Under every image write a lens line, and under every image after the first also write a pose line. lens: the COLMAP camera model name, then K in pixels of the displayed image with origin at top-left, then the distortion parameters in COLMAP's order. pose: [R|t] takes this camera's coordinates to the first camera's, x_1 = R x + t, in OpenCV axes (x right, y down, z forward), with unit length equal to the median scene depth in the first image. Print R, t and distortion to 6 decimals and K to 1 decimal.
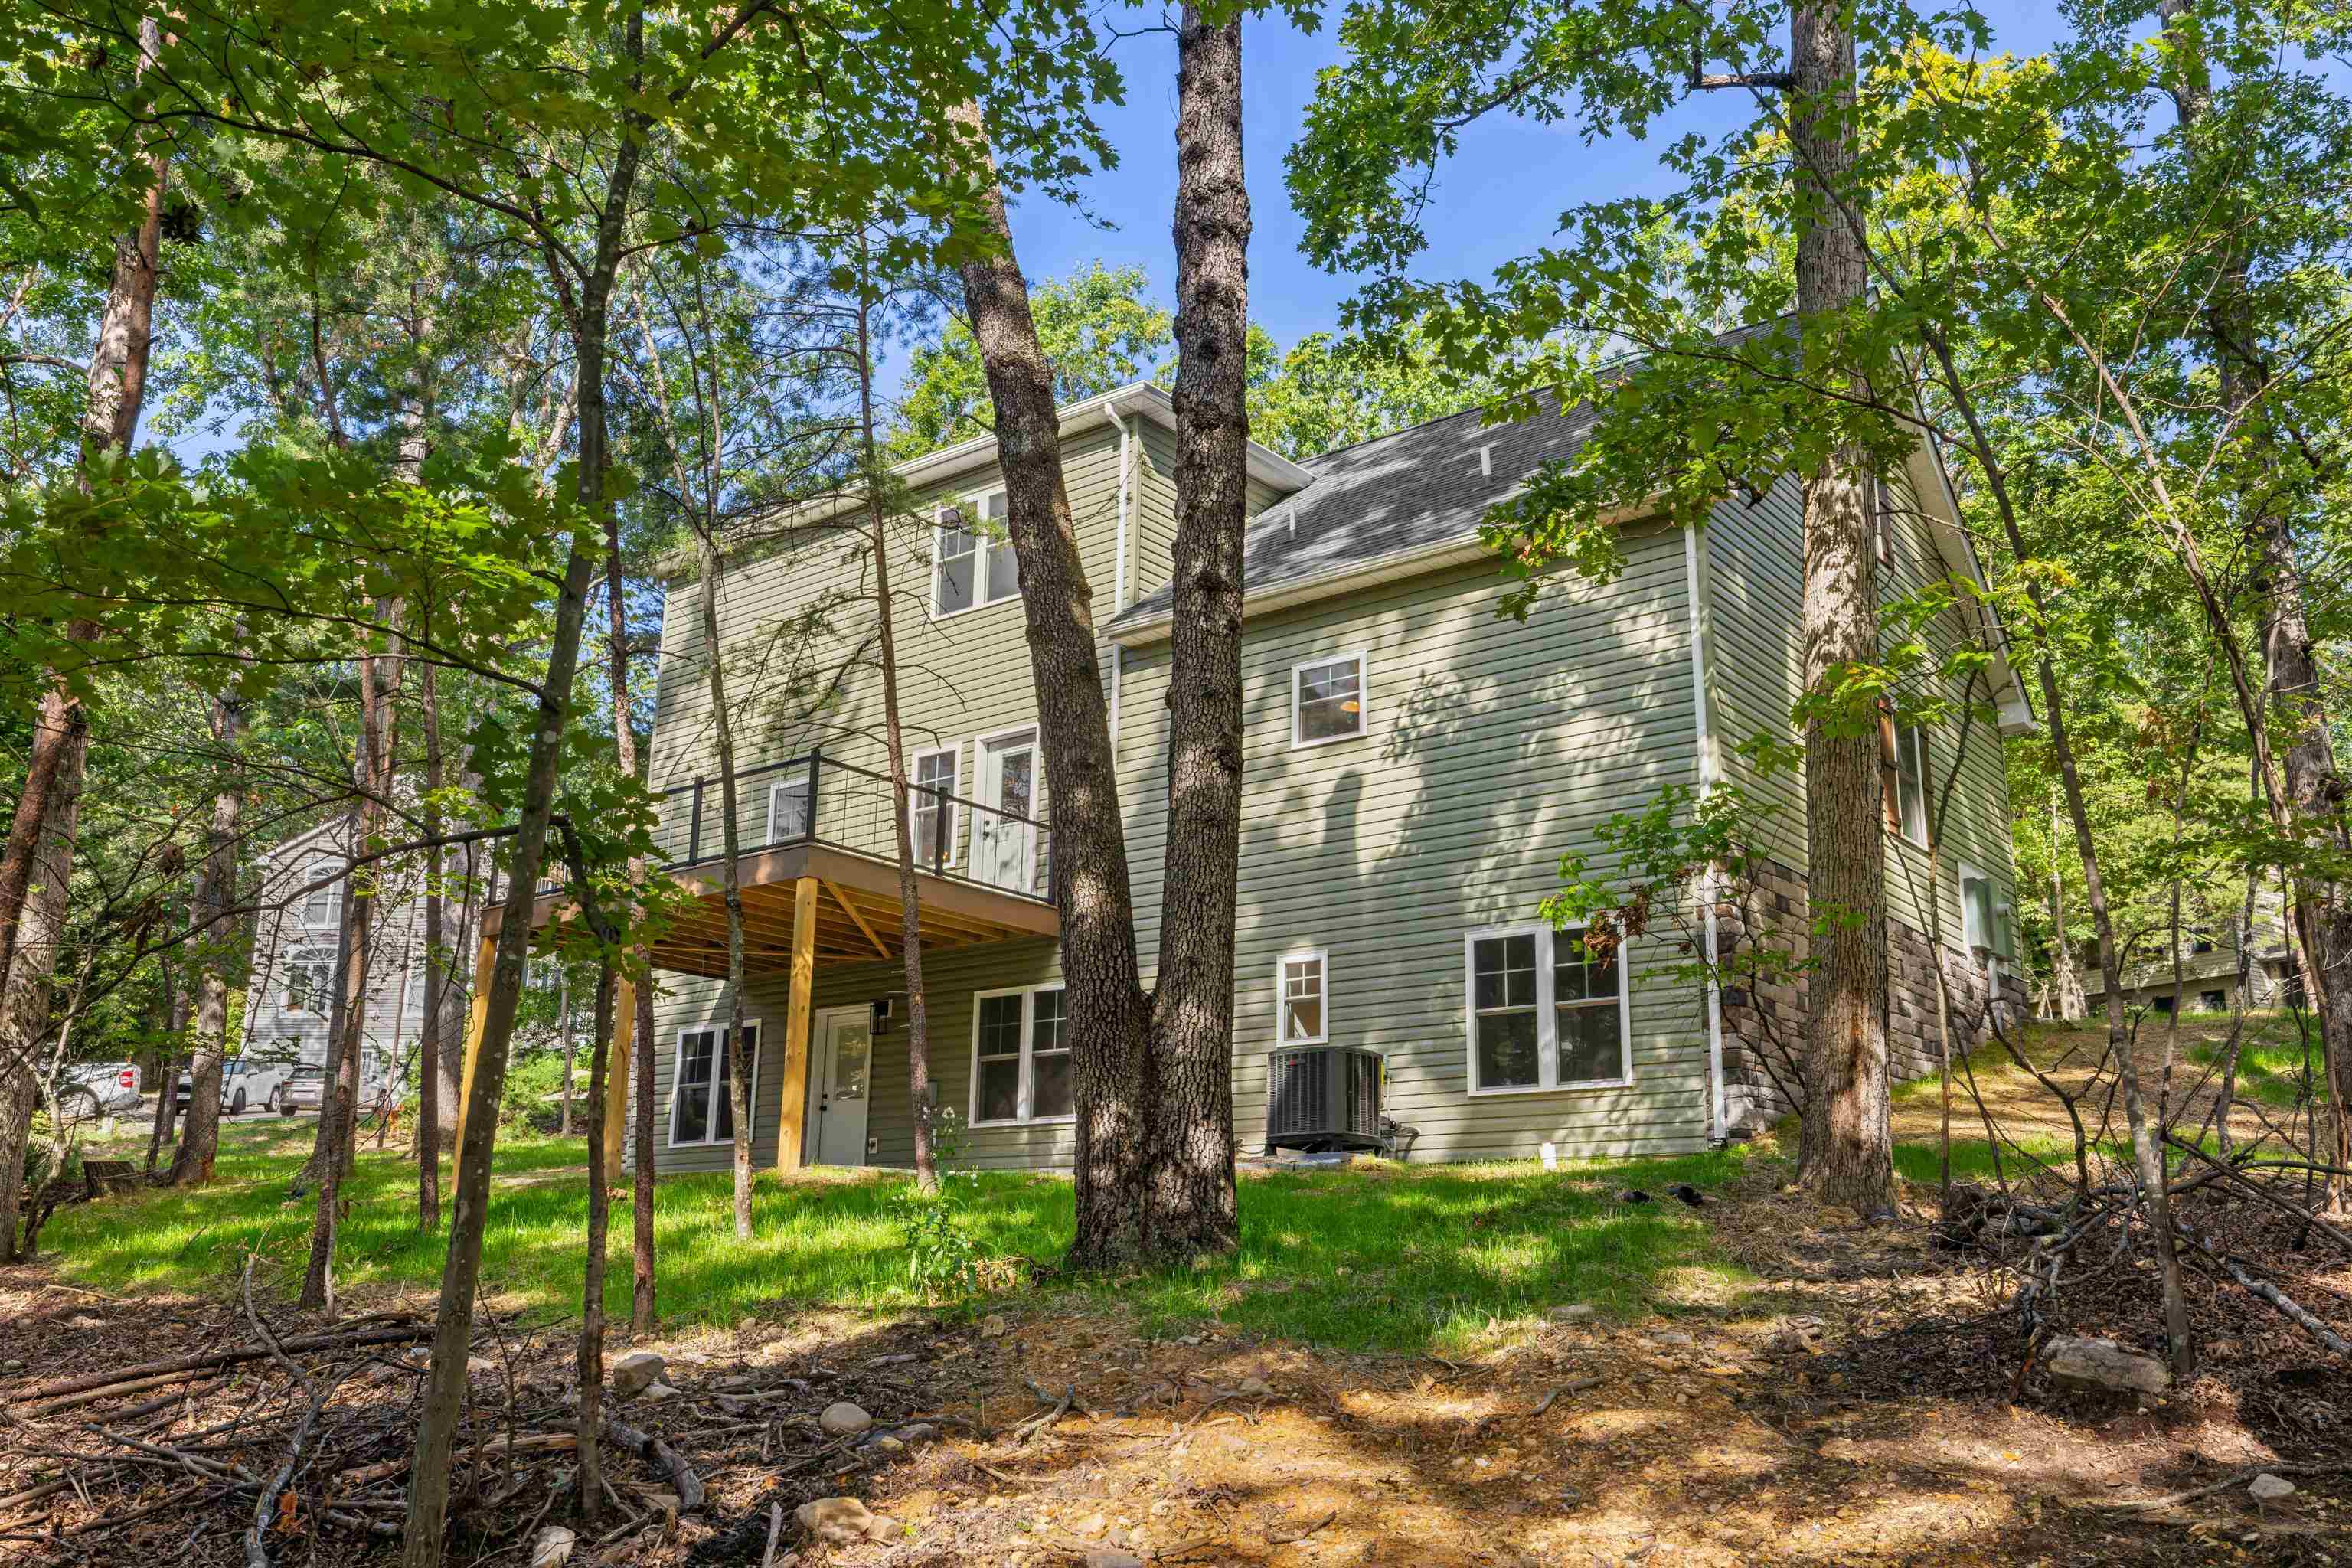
lens RADIAL K [[1988.6, 0, 1169.9], [0, 1988.6, 791.9], [0, 0, 1]] dist [-0.002285, 0.002302]
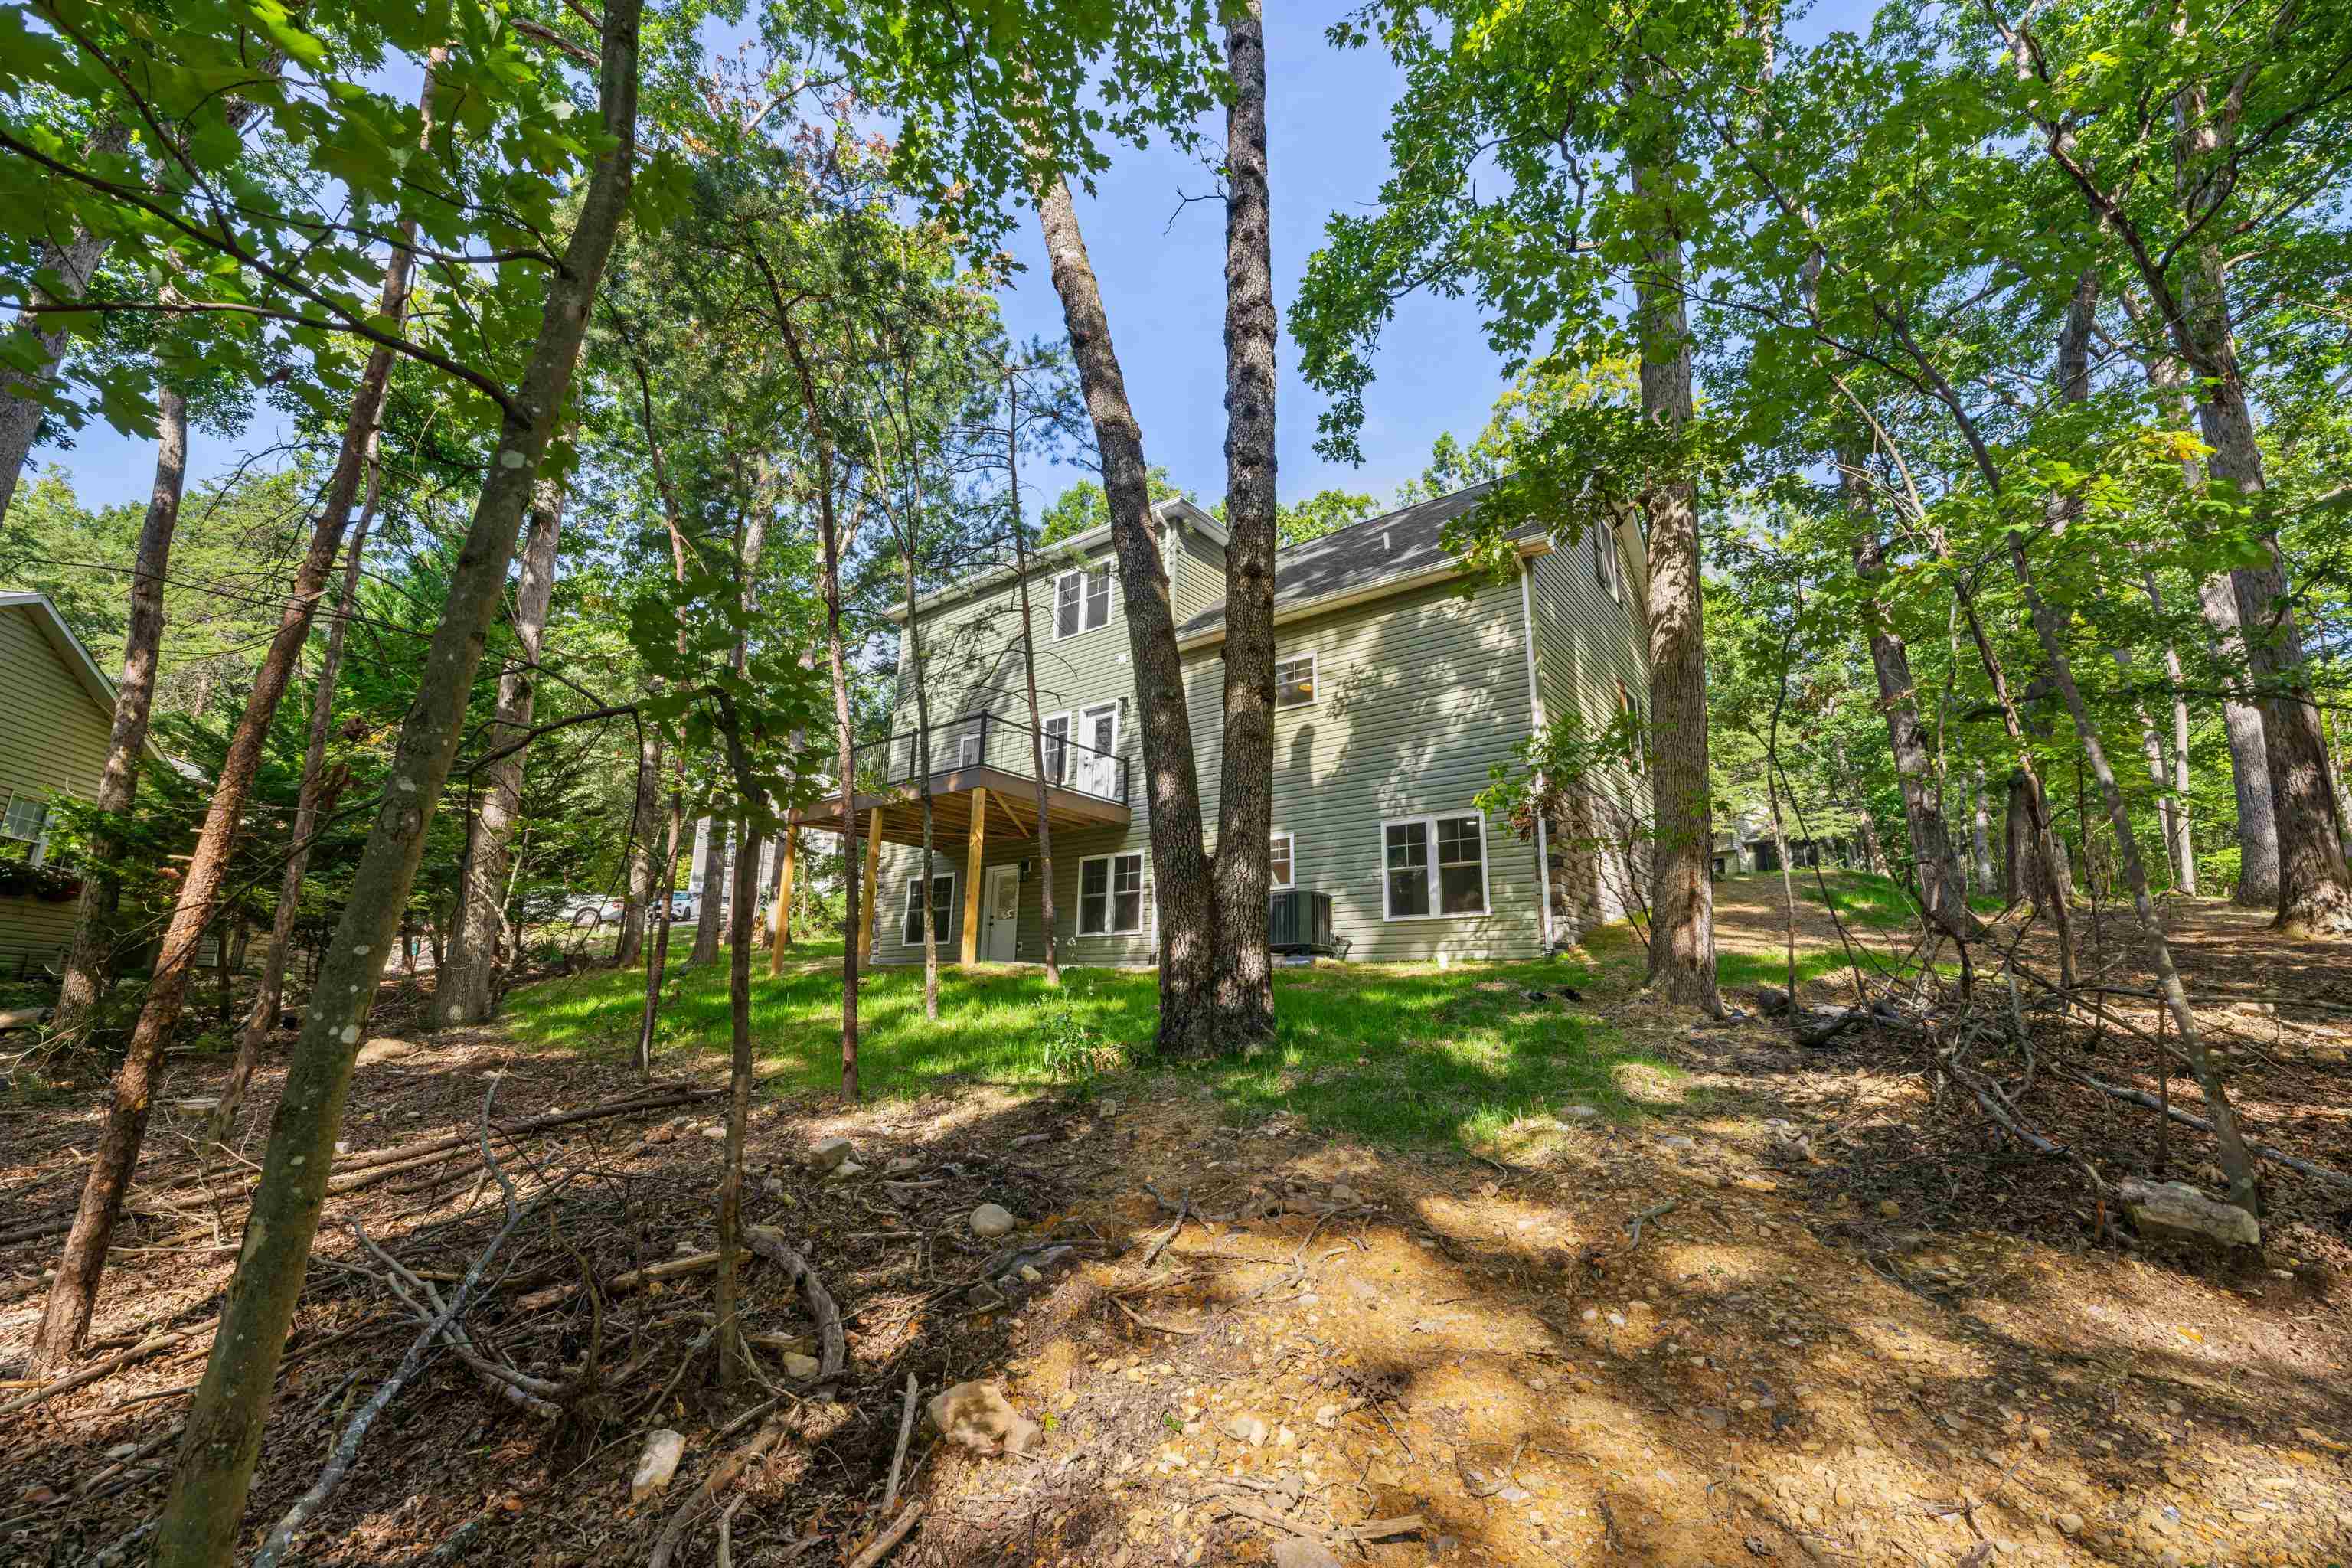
lens RADIAL K [[996.6, 0, 1176.0], [0, 996.6, 784.0], [0, 0, 1]] dist [0.002028, 0.000032]
pose [[0.999977, 0.003268, 0.005979, -0.027031], [-0.003422, 0.999659, 0.025891, 0.020596], [-0.005892, -0.025911, 0.999647, 0.192994]]
